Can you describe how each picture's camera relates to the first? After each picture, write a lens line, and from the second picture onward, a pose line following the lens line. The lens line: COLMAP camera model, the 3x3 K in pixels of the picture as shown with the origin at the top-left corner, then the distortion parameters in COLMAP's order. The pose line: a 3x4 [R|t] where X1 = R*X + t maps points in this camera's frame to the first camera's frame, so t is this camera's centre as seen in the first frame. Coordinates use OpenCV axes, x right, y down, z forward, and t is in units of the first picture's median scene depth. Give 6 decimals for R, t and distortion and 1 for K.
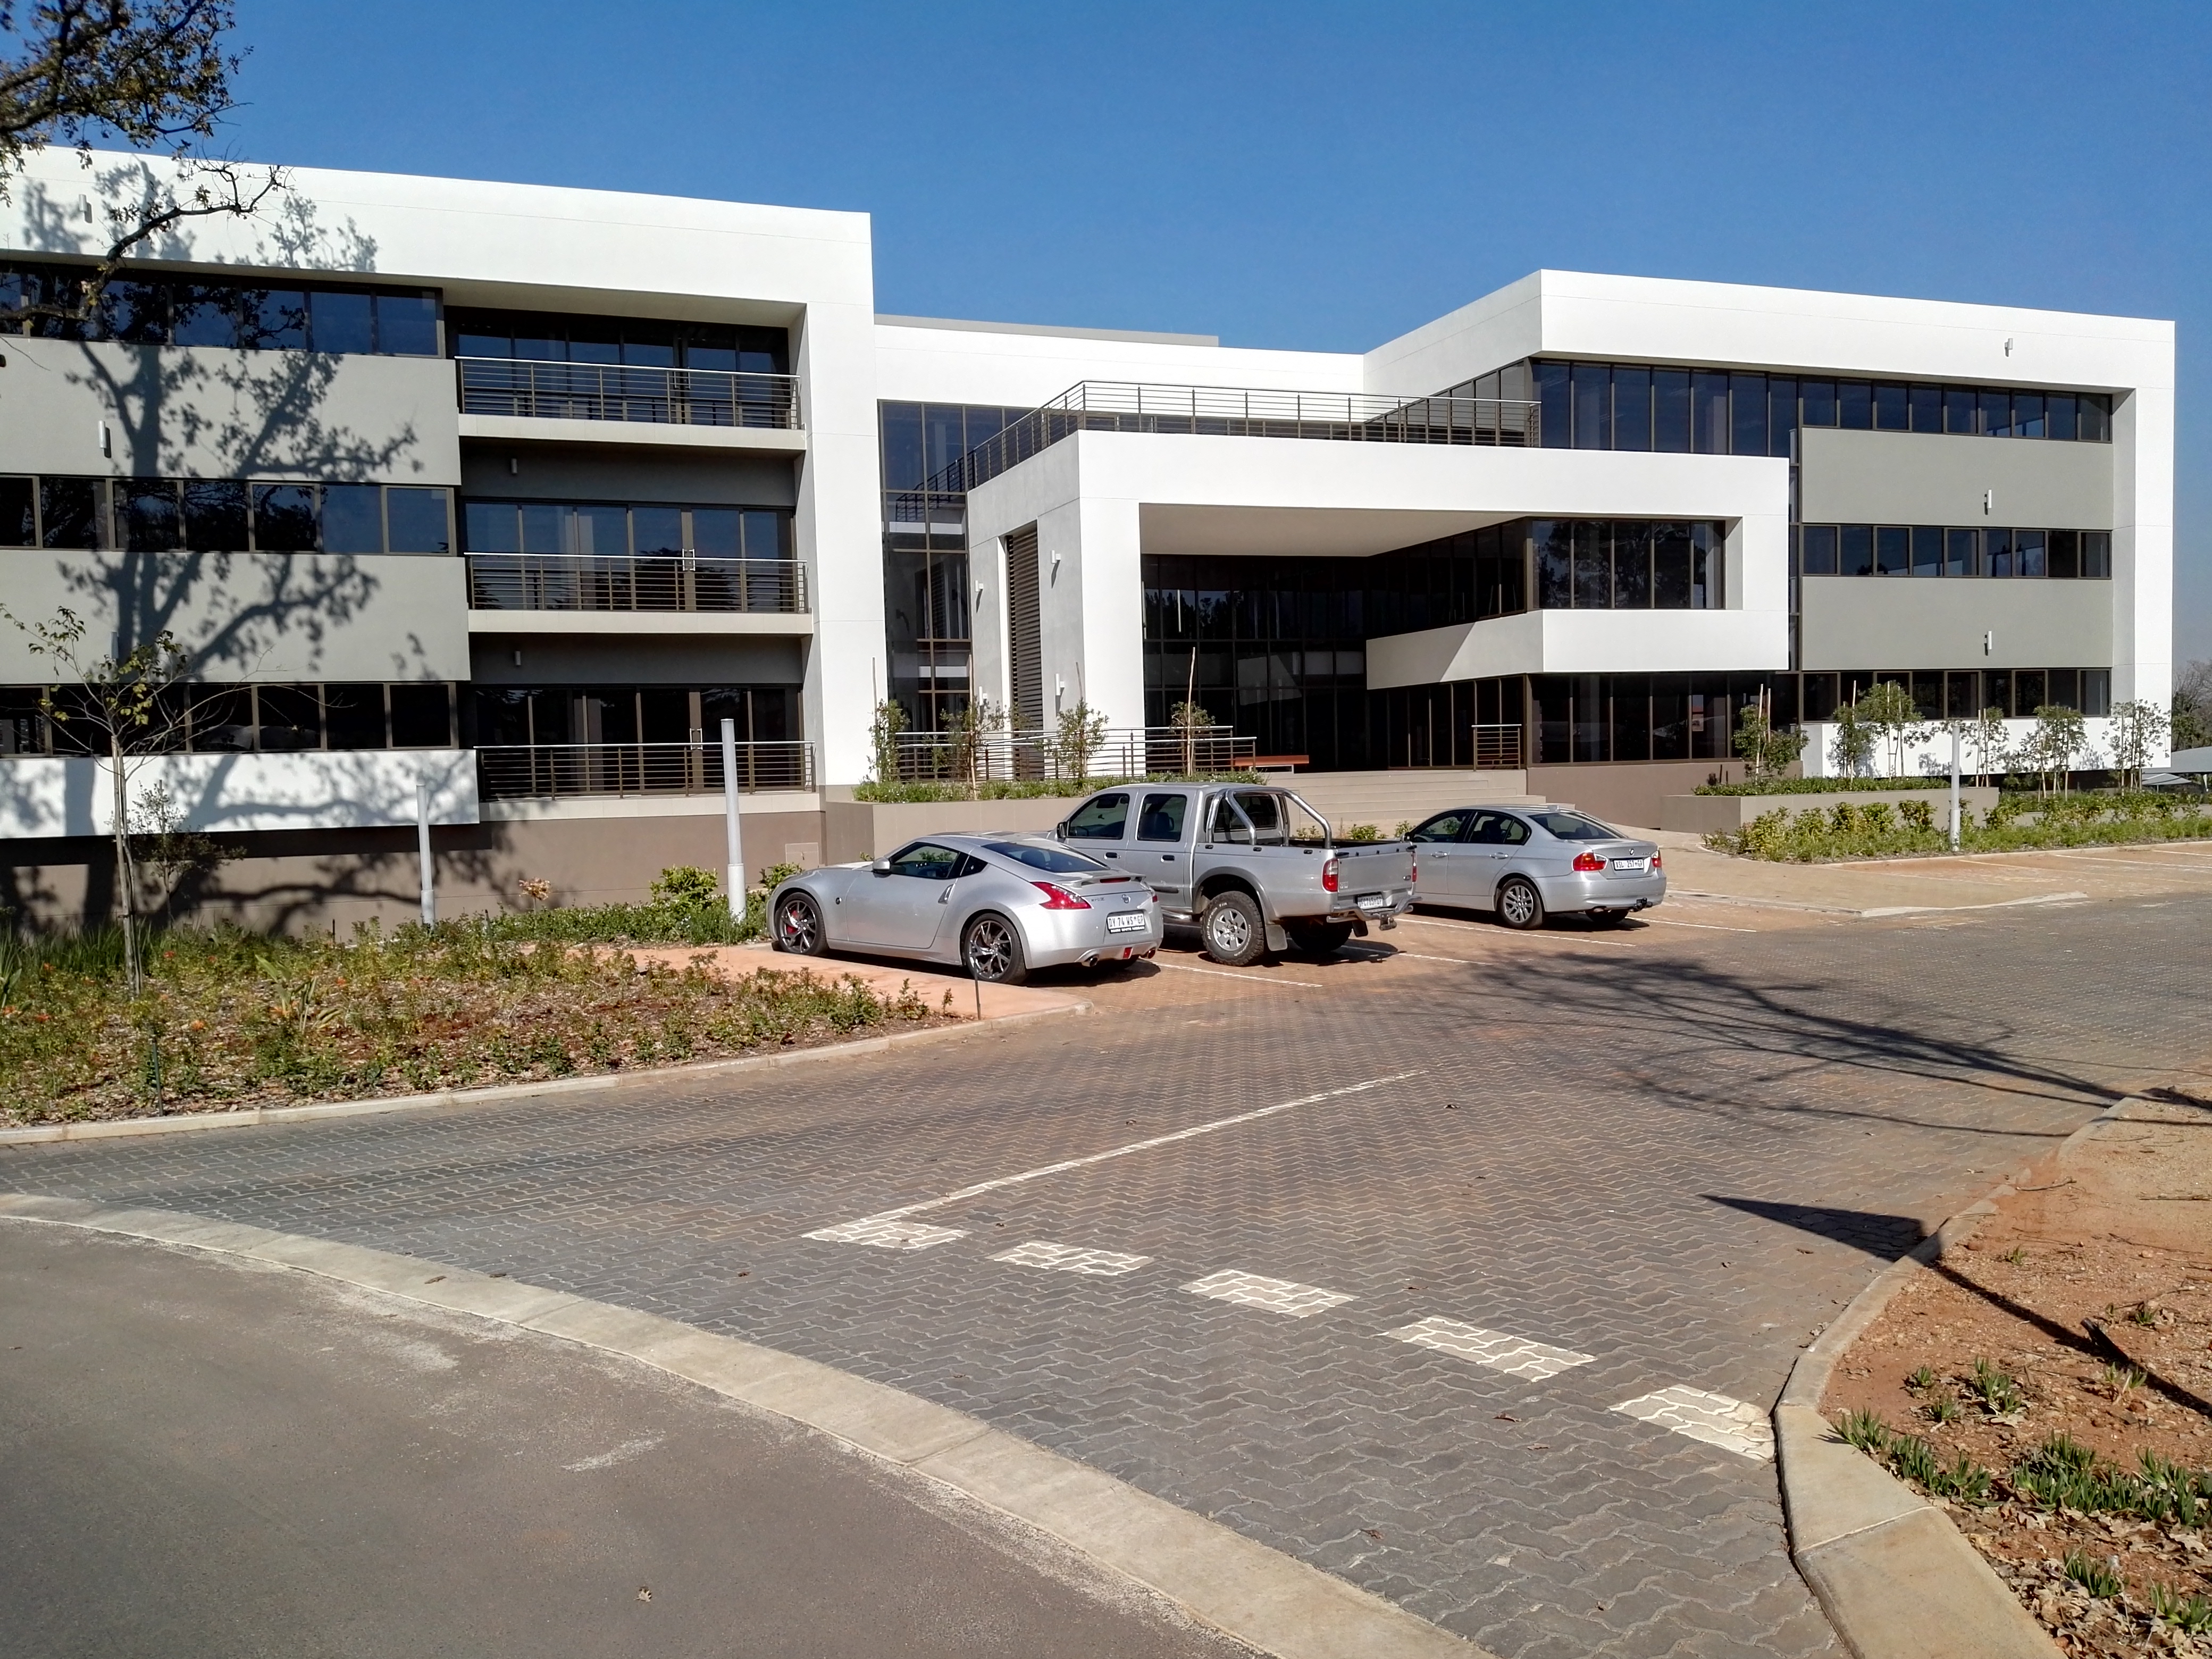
lens RADIAL K [[1823.0, 0, 1163.7], [0, 1823.0, 831.1], [0, 0, 1]] dist [0.124417, -0.239836]
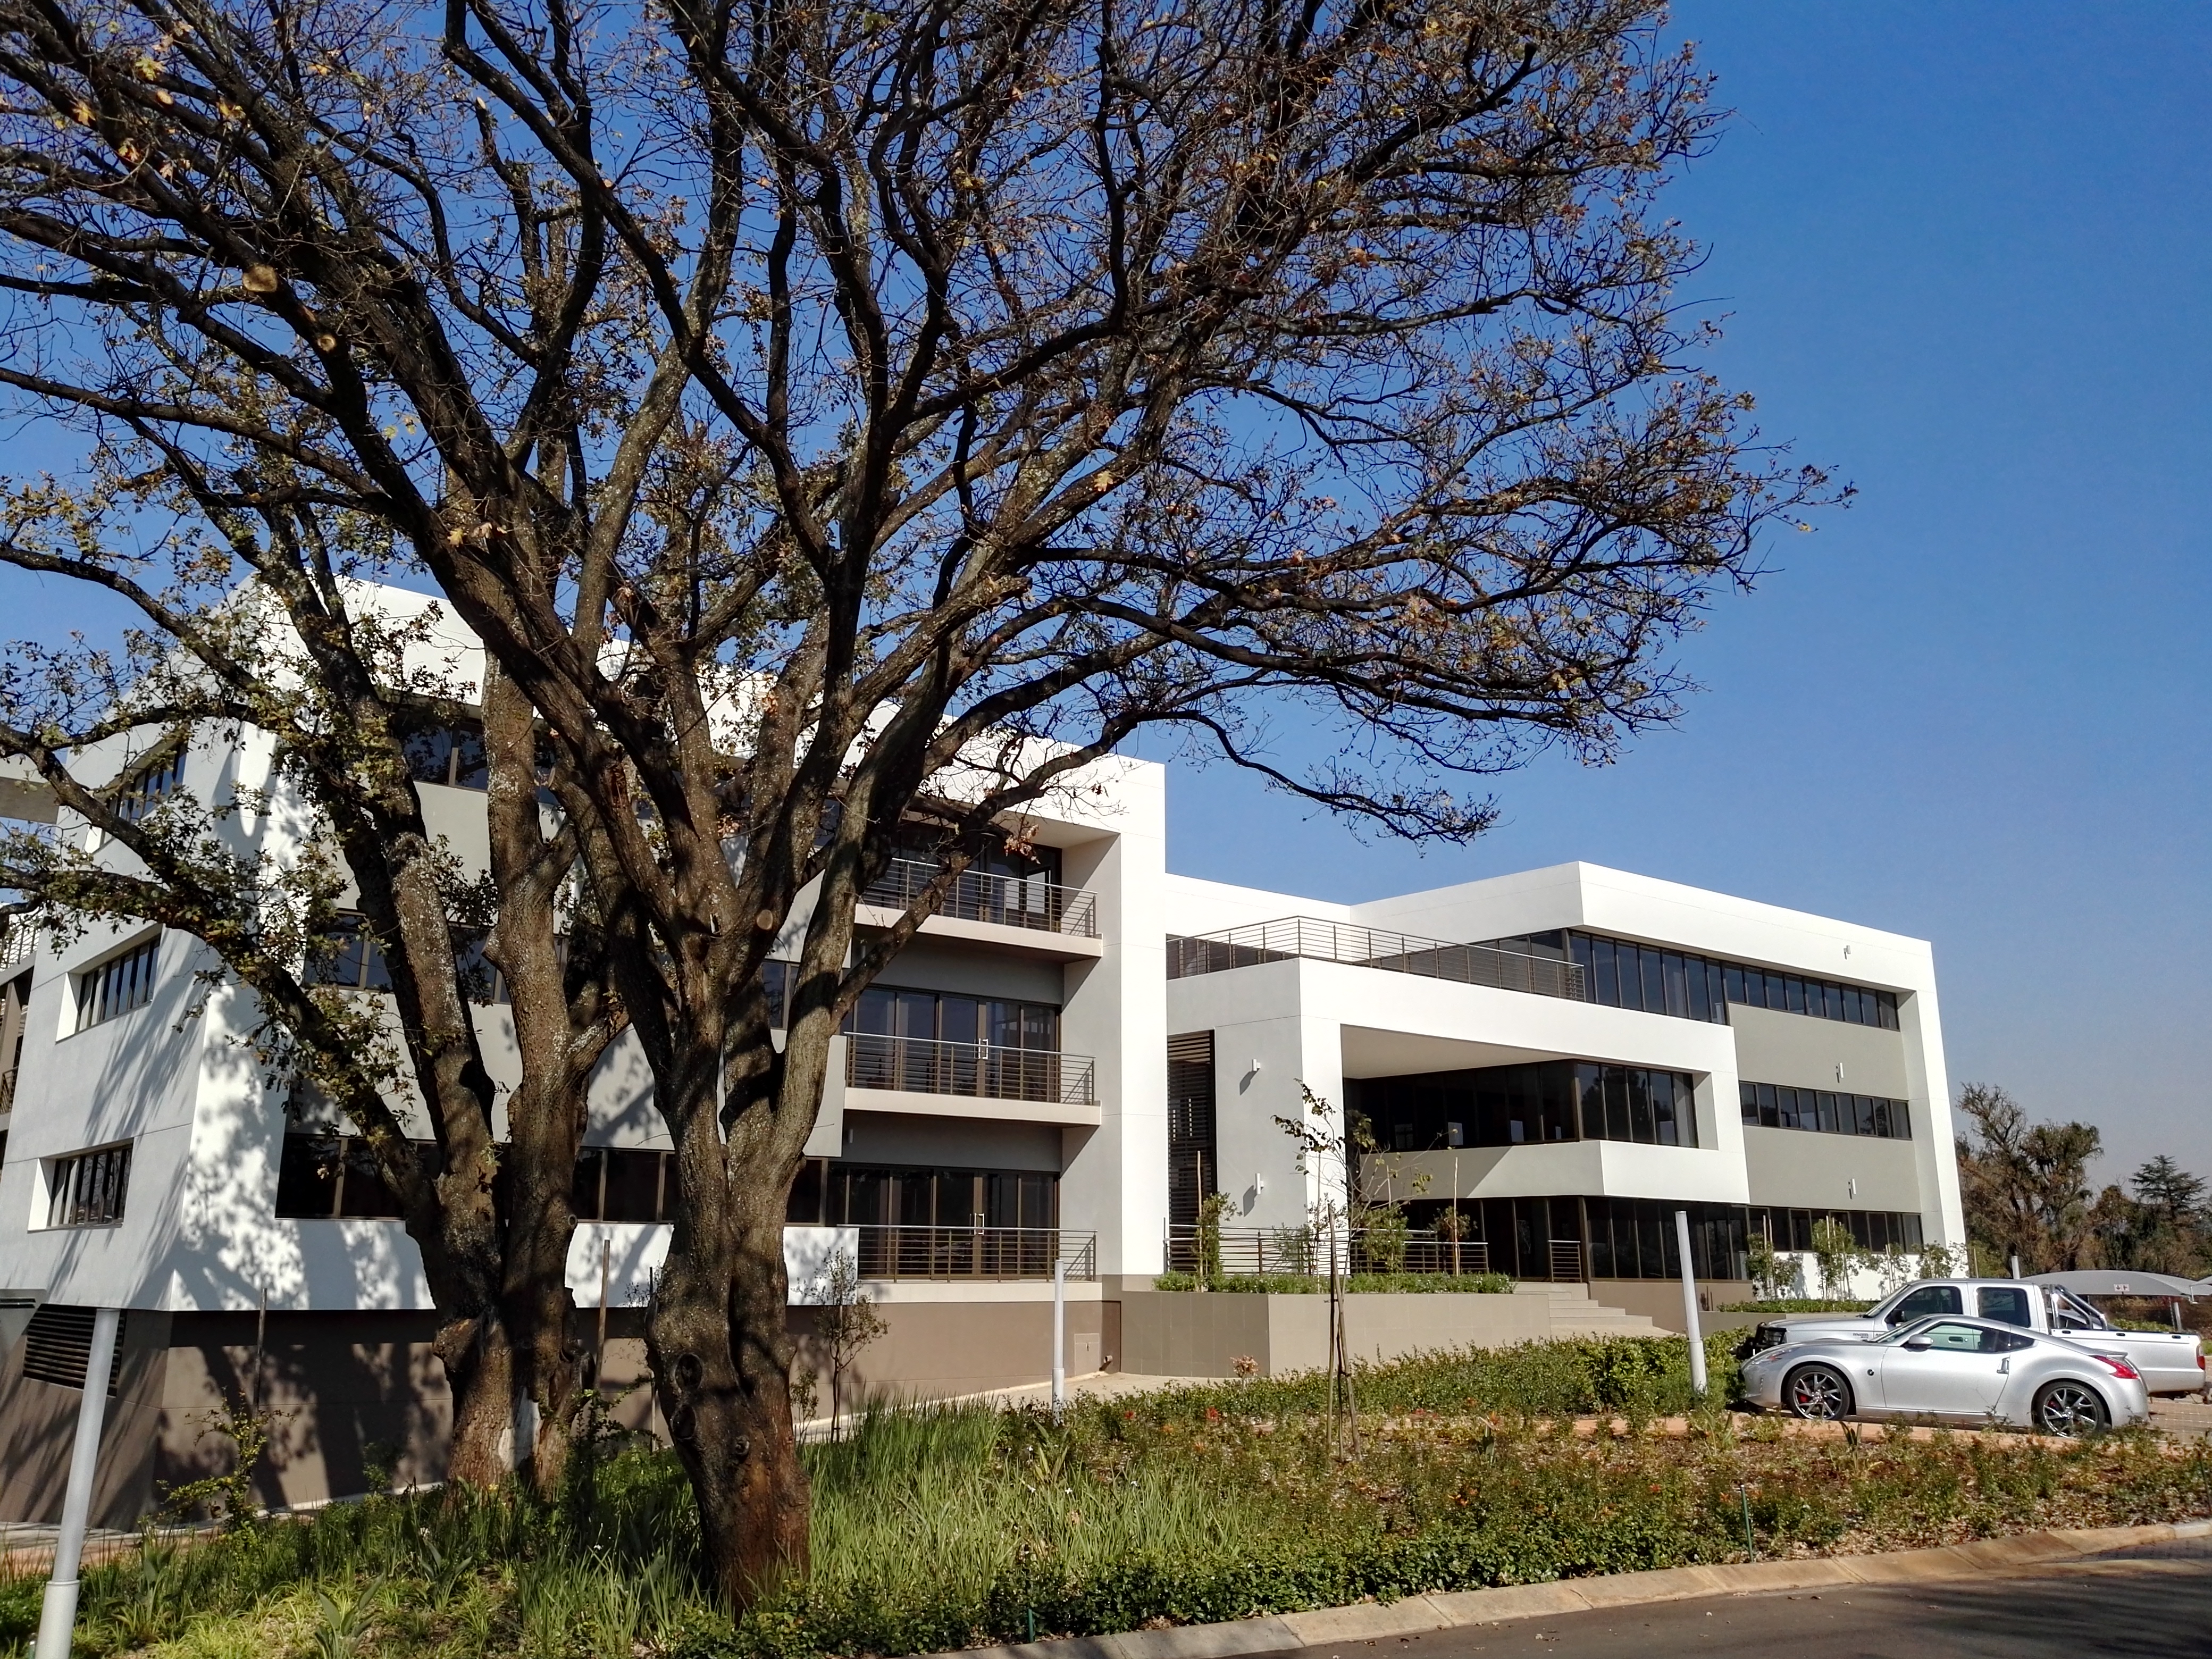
lens RADIAL K [[1789.9, 0, 1096.4], [0, 1789.9, 746.8], [0, 0, 1]] dist [0.134226, -0.266381]
pose [[0.953085, 0.114680, 0.280140, -0.442366], [-0.020680, 0.947963, -0.317708, 0.015054], [-0.301997, 0.297010, 0.905860, -0.021580]]
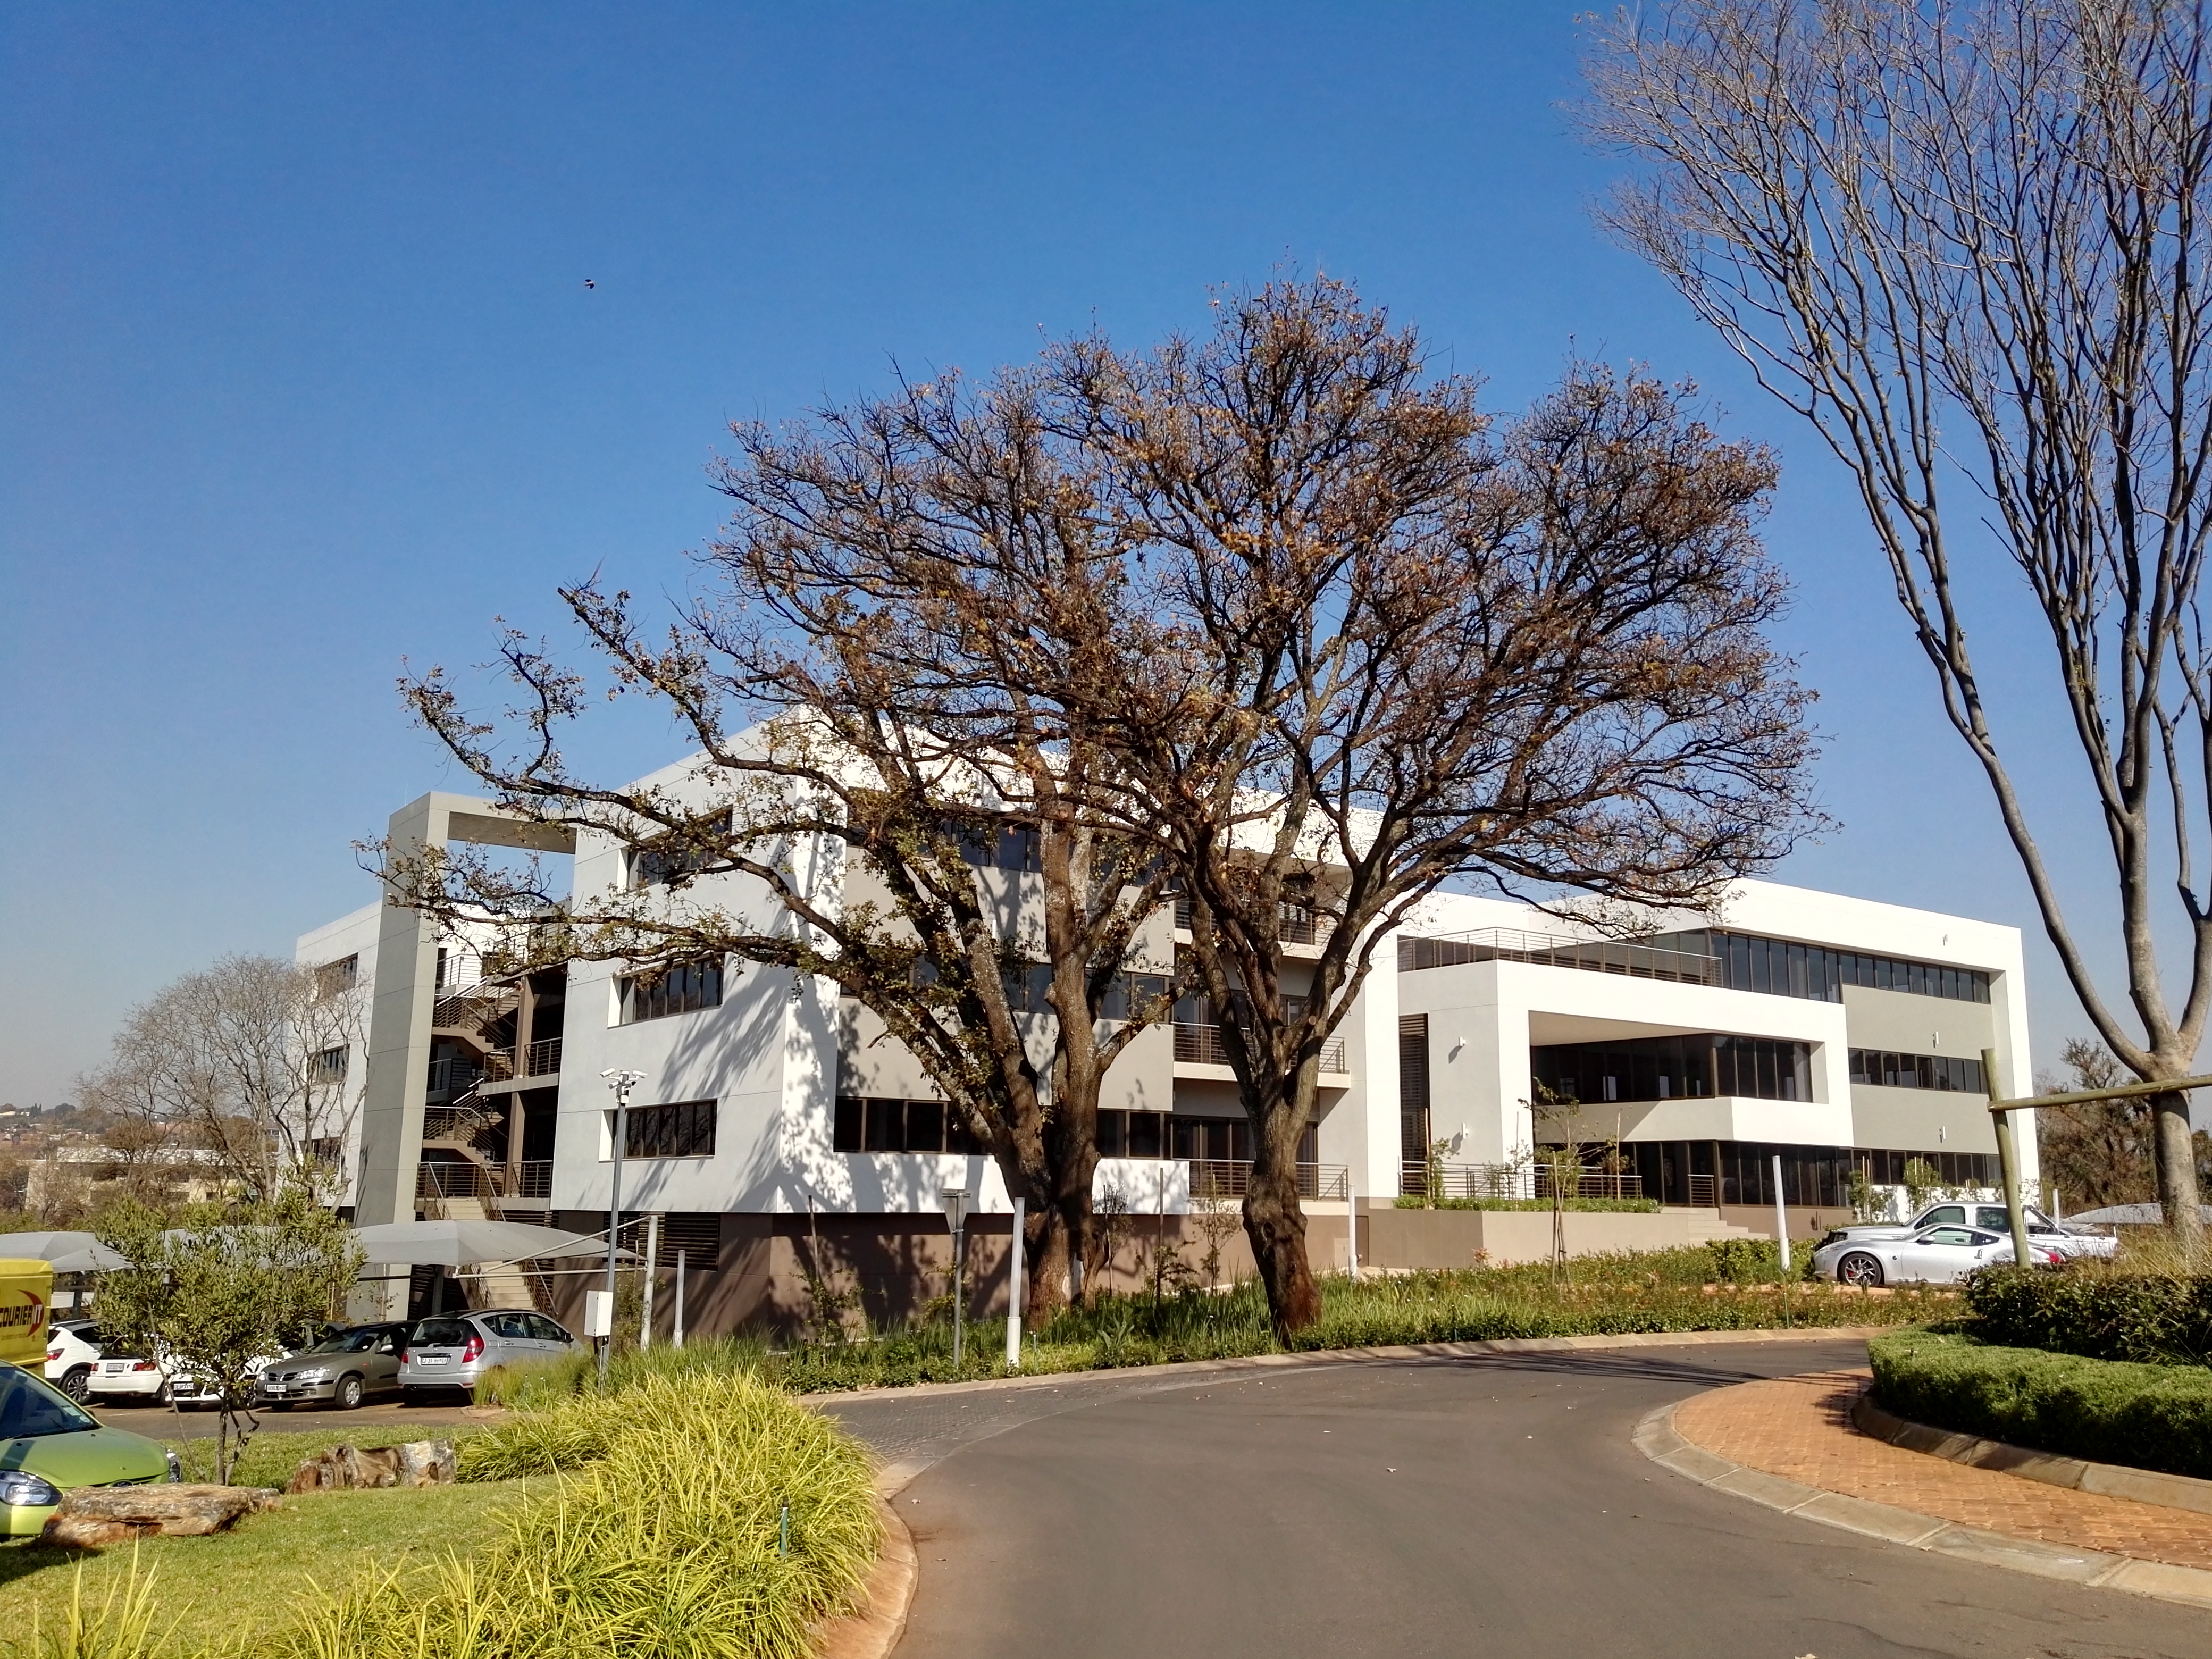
lens RADIAL K [[1823.0, 0, 1163.7], [0, 1823.0, 831.1], [0, 0, 1]] dist [0.124417, -0.239836]
pose [[0.963110, 0.090191, 0.253545, -0.613757], [-0.028302, 0.970888, -0.237858, 0.036189], [-0.267616, 0.221907, 0.937624, -0.304945]]
